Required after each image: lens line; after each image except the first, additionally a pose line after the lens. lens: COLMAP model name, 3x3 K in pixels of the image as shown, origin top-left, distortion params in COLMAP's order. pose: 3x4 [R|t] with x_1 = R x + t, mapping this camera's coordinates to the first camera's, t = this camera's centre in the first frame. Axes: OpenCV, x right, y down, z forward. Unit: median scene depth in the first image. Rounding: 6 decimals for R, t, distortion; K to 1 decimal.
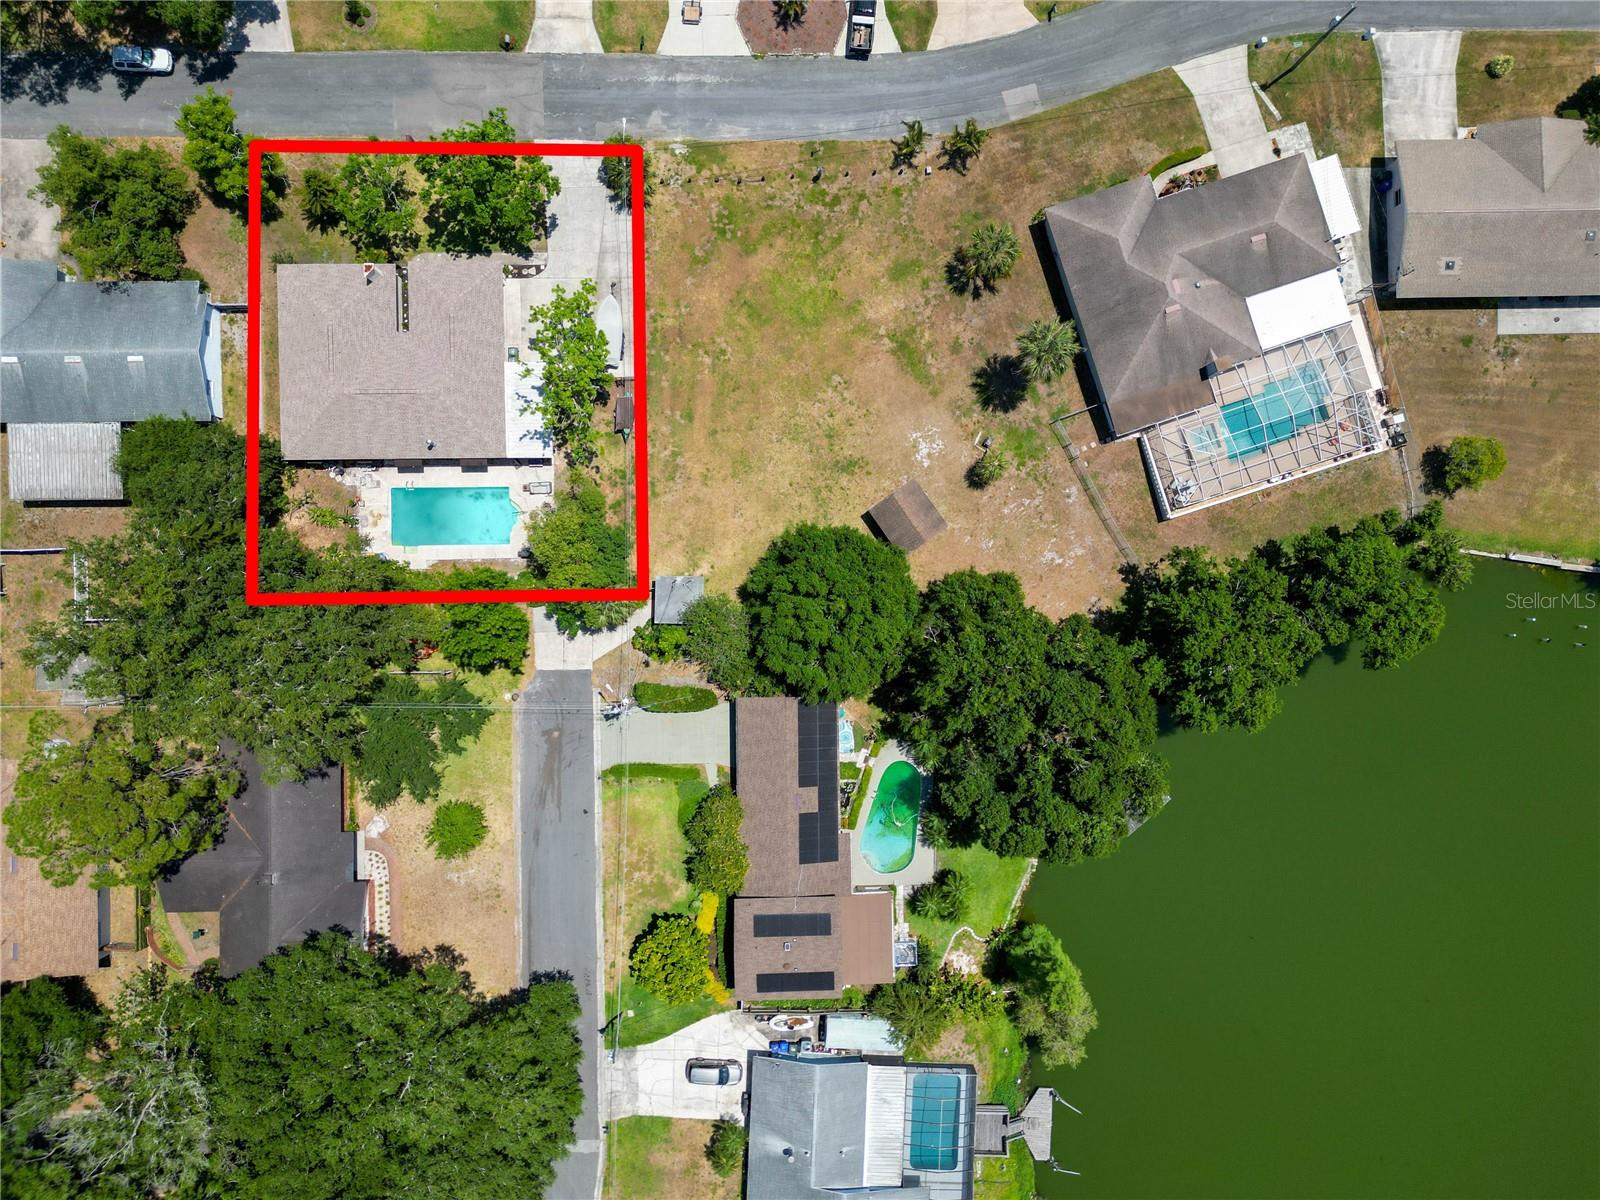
lens RADIAL K [[1110.8, 0, 800.0], [0, 1110.8, 600.0], [0, 0, 1]] dist [0.060064, -0.058175]
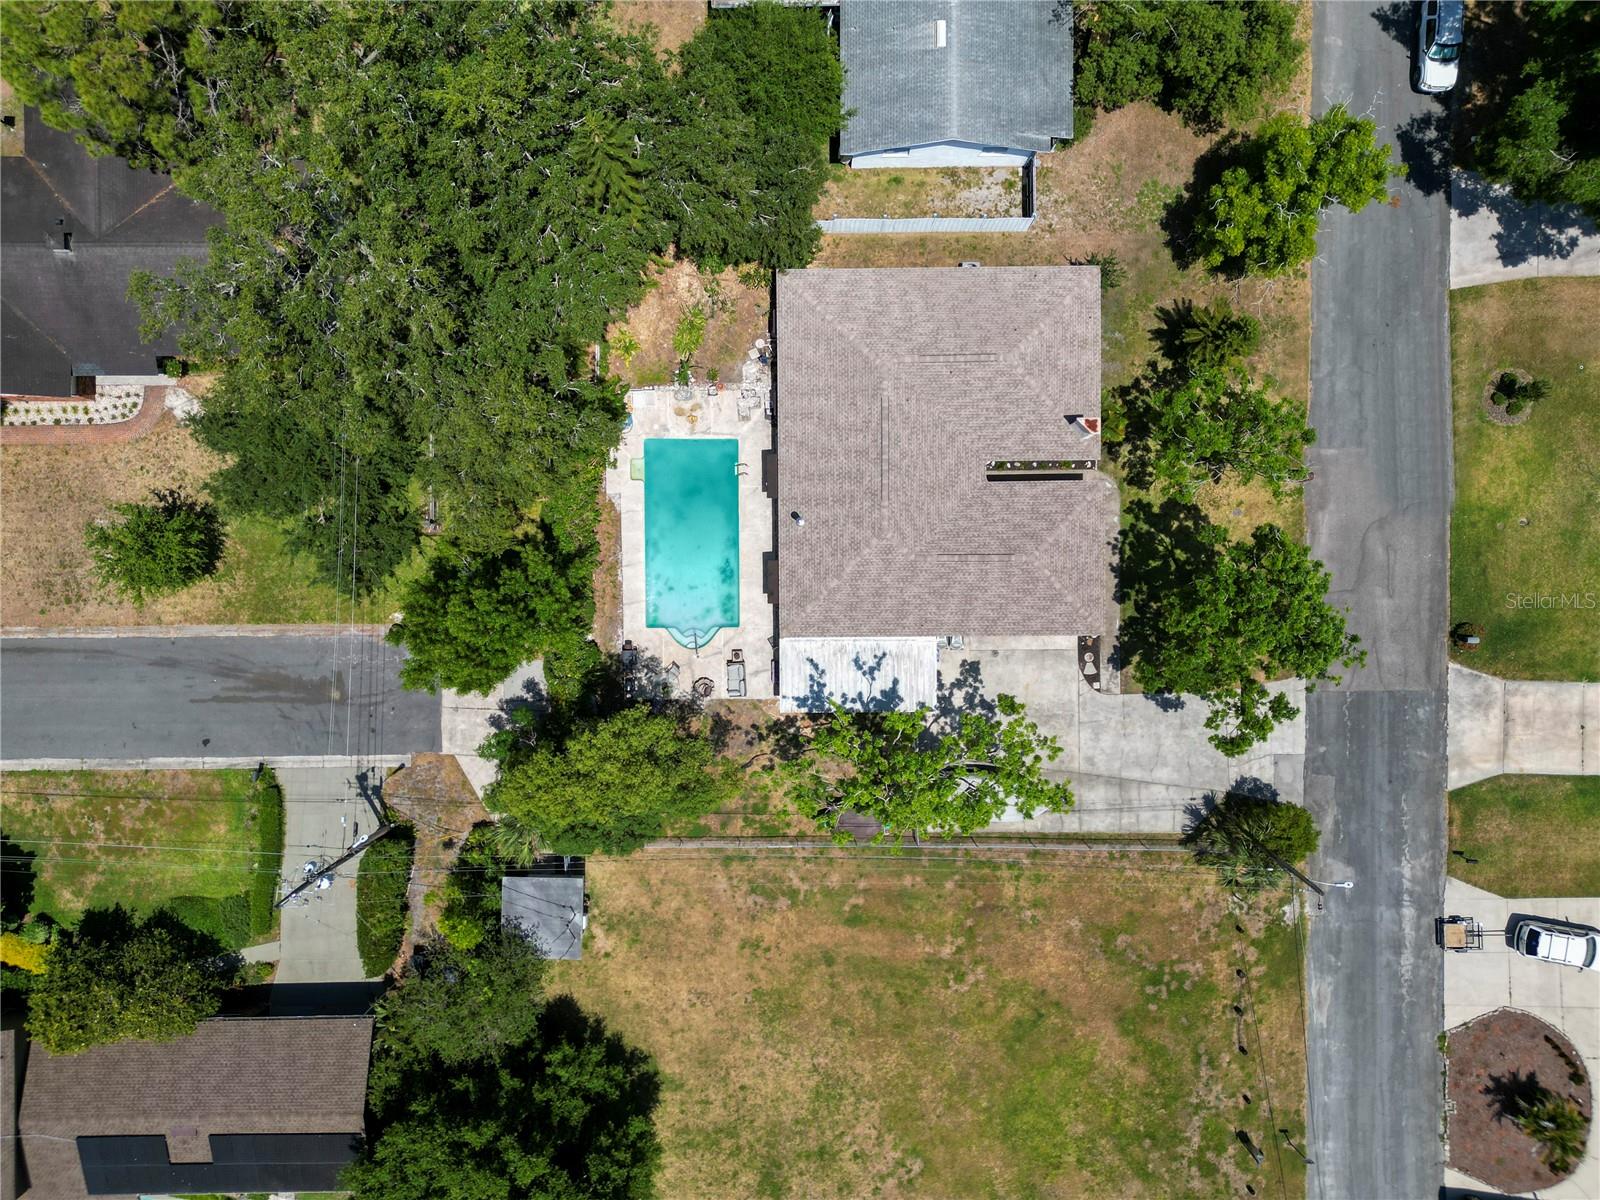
lens RADIAL K [[1110.8, 0, 800.0], [0, 1110.8, 600.0], [0, 0, 1]] dist [0.060064, -0.058175]
pose [[-0.008906, 0.999881, -0.012602, -0.268916], [-0.999958, -0.008935, -0.002266, -0.133788], [-0.002379, 0.012581, 0.999918, 0.391268]]
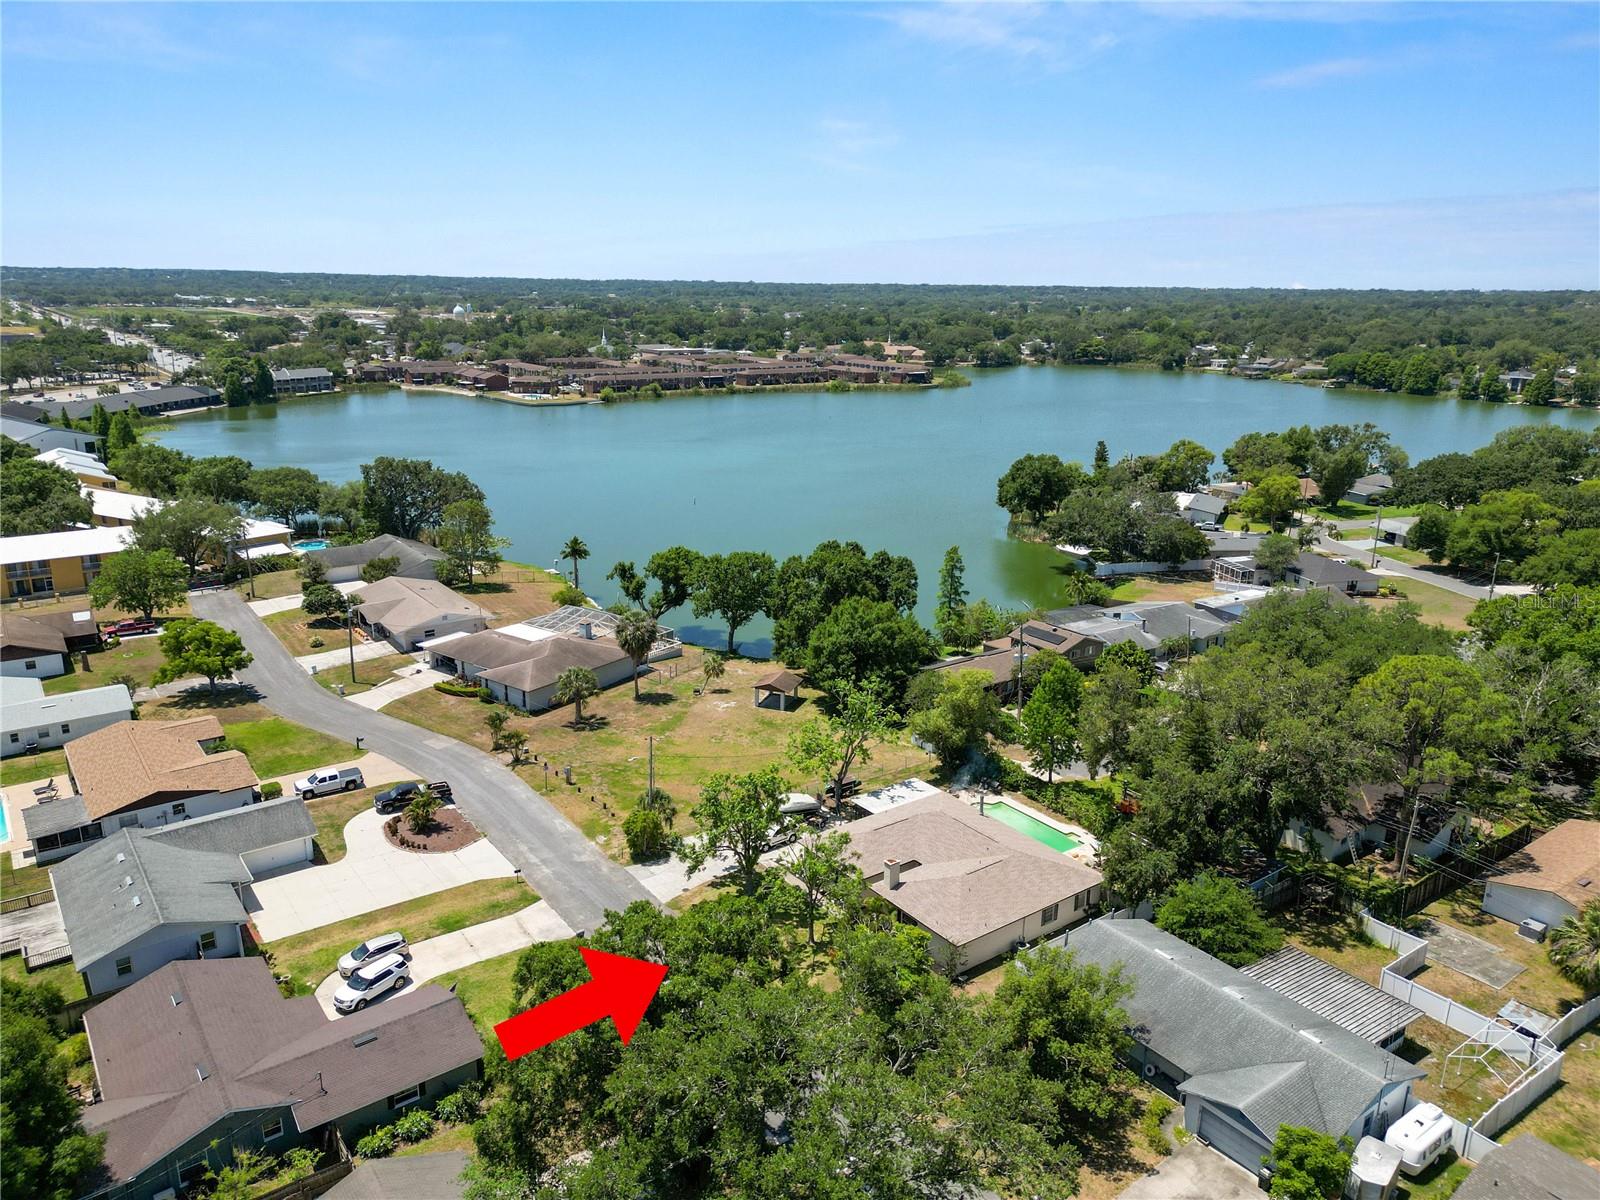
lens RADIAL K [[1108.5, 0, 800.0], [0, 1108.5, 600.0], [0, 0, 1]] dist [0.074074, -0.089425]
pose [[-0.580867, -0.235892, 0.779069, -0.950823], [0.813672, -0.141164, 0.563924, -0.798954], [-0.023049, 0.961472, 0.273936, 0.516769]]
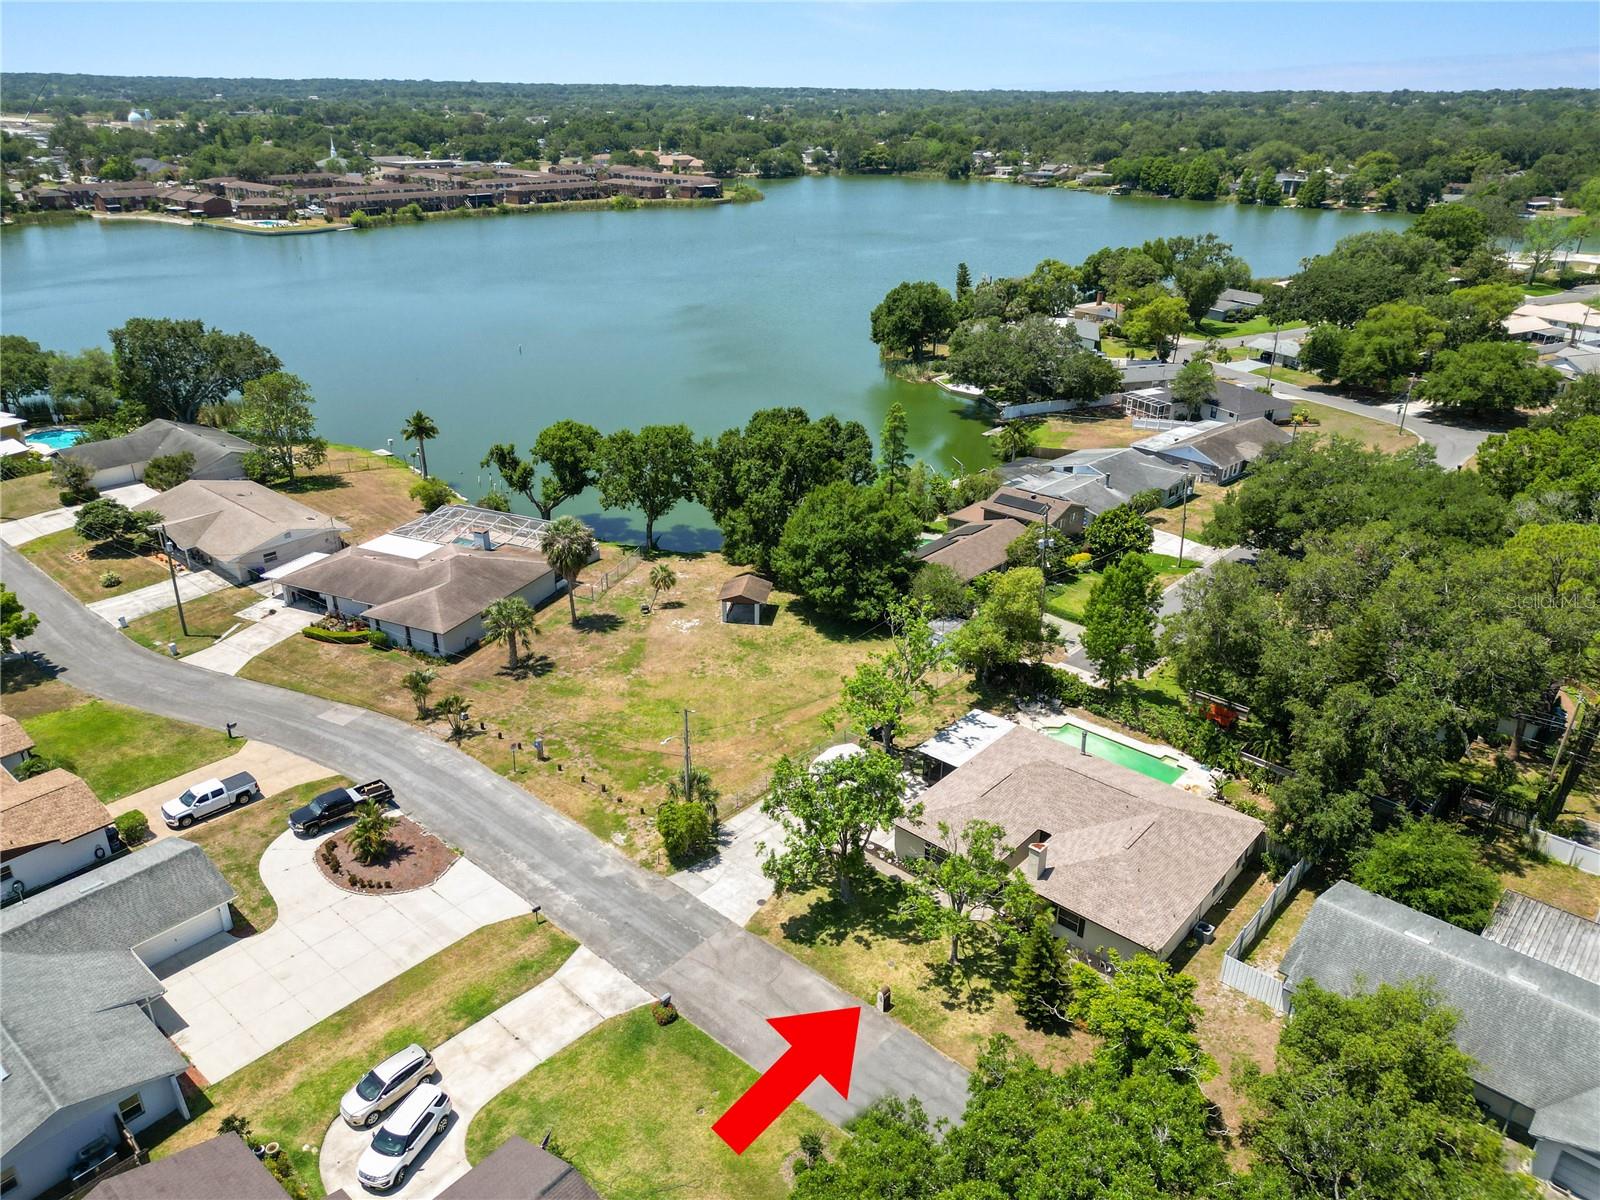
lens RADIAL K [[1110.8, 0, 800.0], [0, 1110.8, 600.0], [0, 0, 1]] dist [0.060064, -0.058175]
pose [[-0.742536, -0.291320, 0.603136, -0.628172], [0.669495, -0.295336, 0.681581, -0.806276], [-0.020430, 0.909895, 0.414335, 0.525889]]
